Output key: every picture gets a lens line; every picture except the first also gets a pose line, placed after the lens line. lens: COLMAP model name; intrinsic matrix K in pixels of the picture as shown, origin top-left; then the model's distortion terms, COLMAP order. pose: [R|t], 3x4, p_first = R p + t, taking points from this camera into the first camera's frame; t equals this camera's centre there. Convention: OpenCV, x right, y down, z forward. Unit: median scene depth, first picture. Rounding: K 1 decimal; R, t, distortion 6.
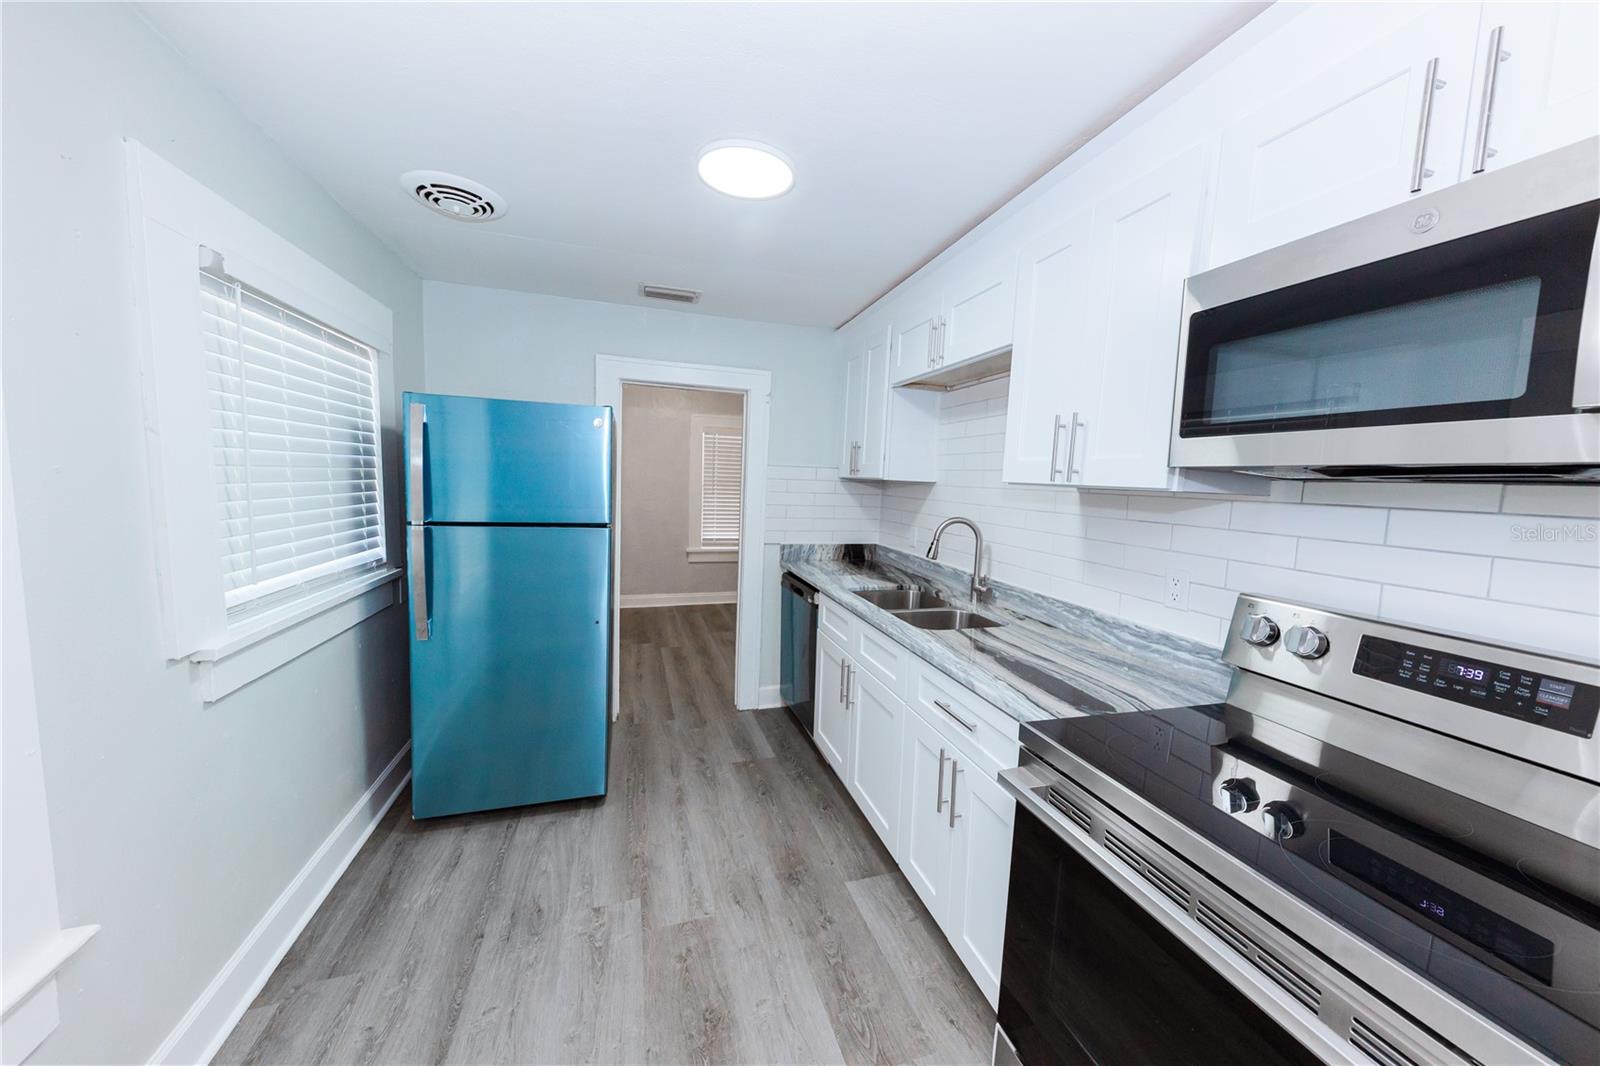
lens RADIAL K [[540.7, 0, 805.4], [0, 540.7, 530.9], [0, 0, 1]] dist [0.012187, -0.003719]
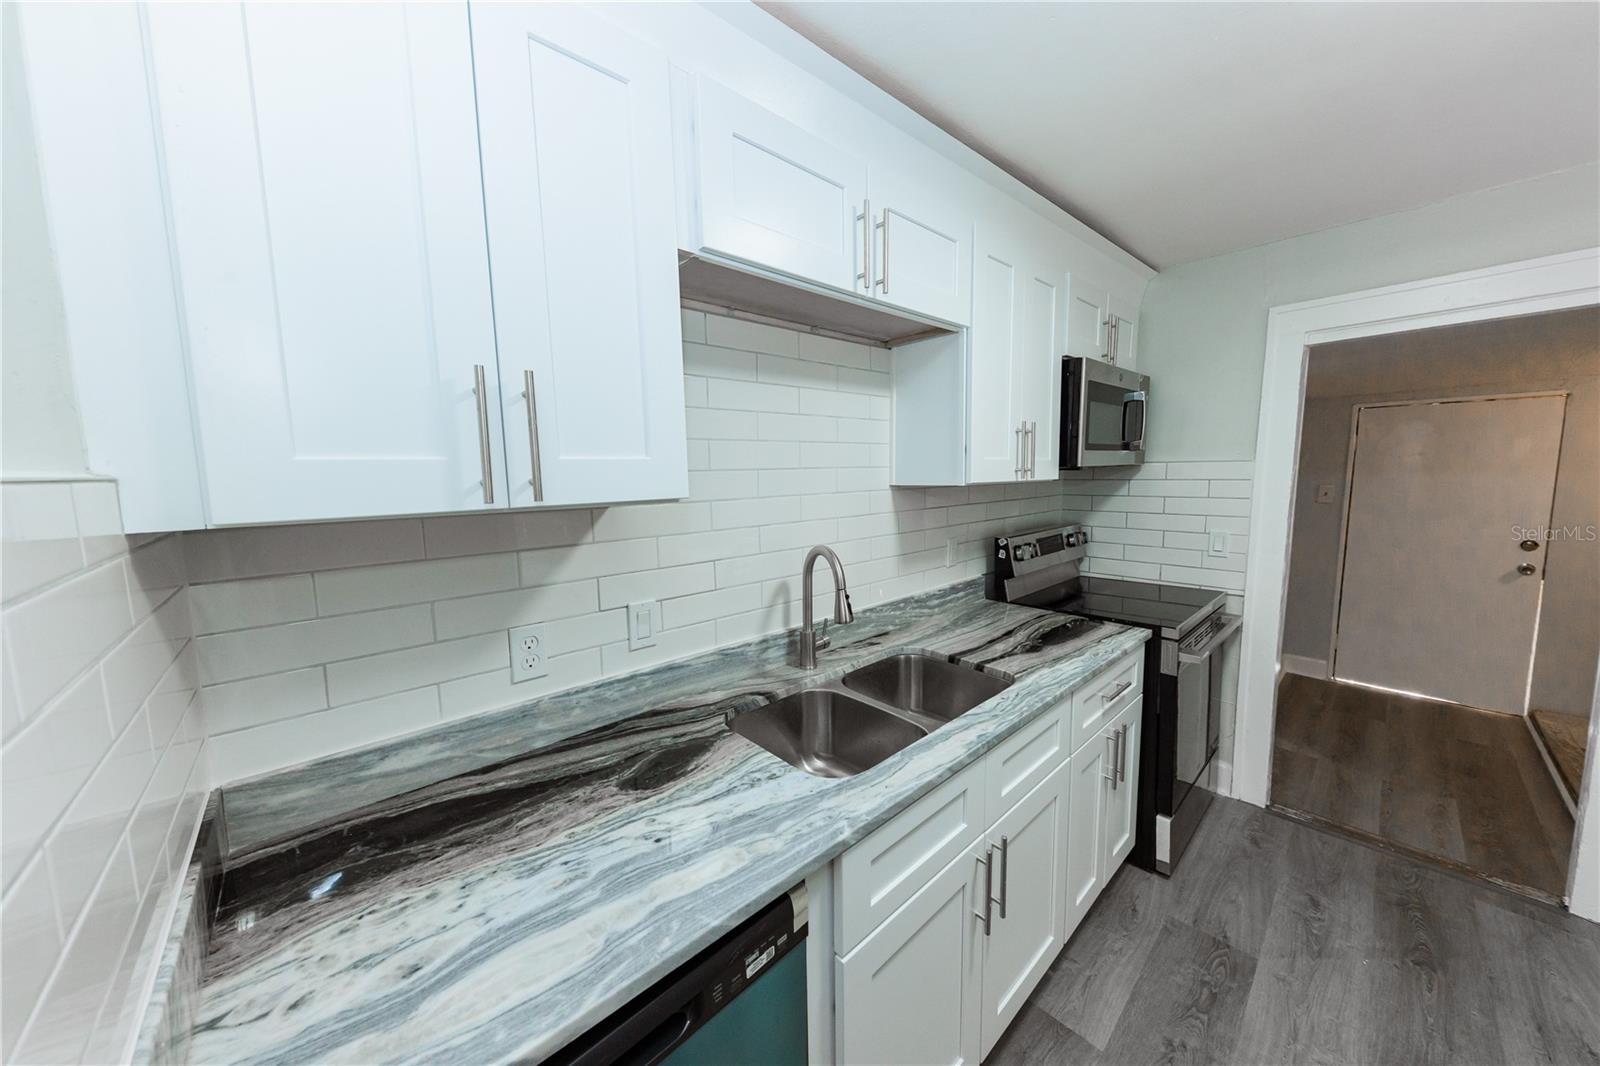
lens RADIAL K [[540.7, 0, 805.4], [0, 540.7, 527.7], [0, 0, 1]] dist [0.012187, -0.003719]
pose [[-0.421841, -0.122965, 0.898293, -0.356728], [0.094403, 0.979419, 0.178402, -0.212947], [-0.901742, 0.160059, -0.401551, 1.692147]]
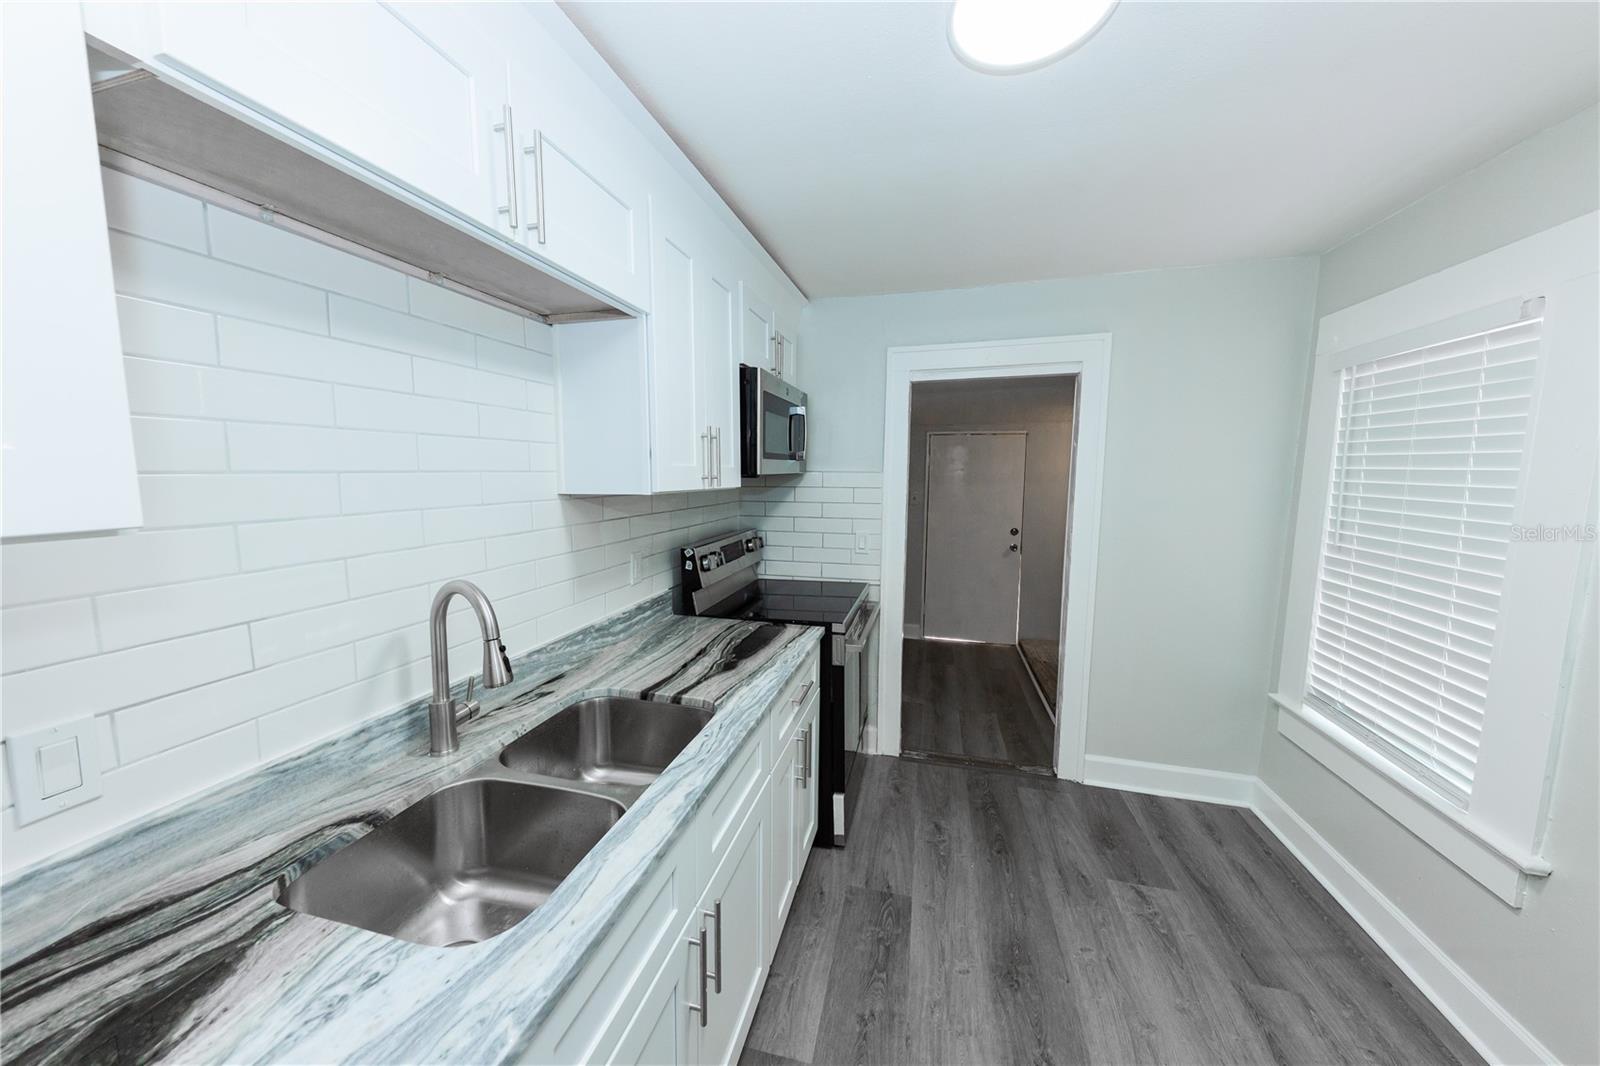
lens RADIAL K [[540.7, 0, 798.6], [0, 540.7, 529.6], [0, 0, 1]] dist [0.012187, -0.003719]
pose [[-0.846578, -0.097027, 0.523346, -0.243316], [0.018643, 0.977236, 0.211335, -0.209046], [-0.531938, 0.188669, -0.825498, 1.622151]]
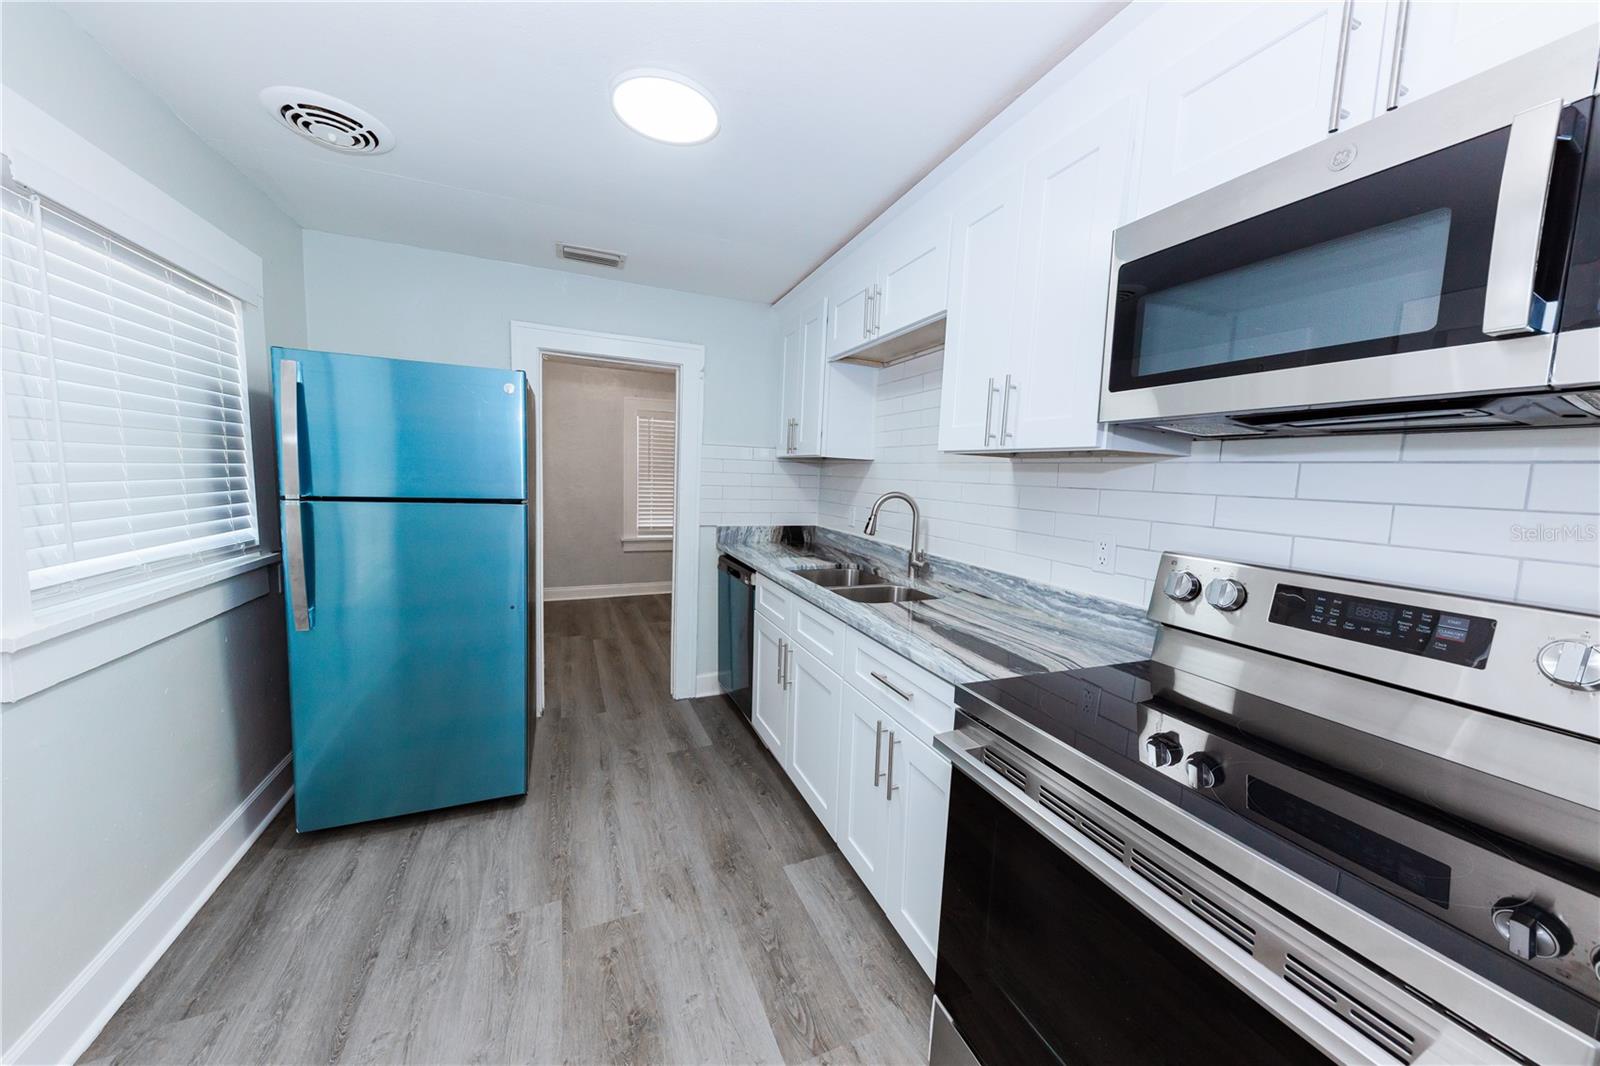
lens RADIAL K [[540.7, 0, 804.2], [0, 540.7, 529.1], [0, 0, 1]] dist [0.012187, -0.003719]
pose [[0.994725, -0.010552, 0.102032, 0.020395], [0.009479, 0.999895, 0.010995, 0.040543], [-0.102137, -0.009970, 0.994720, 0.044800]]
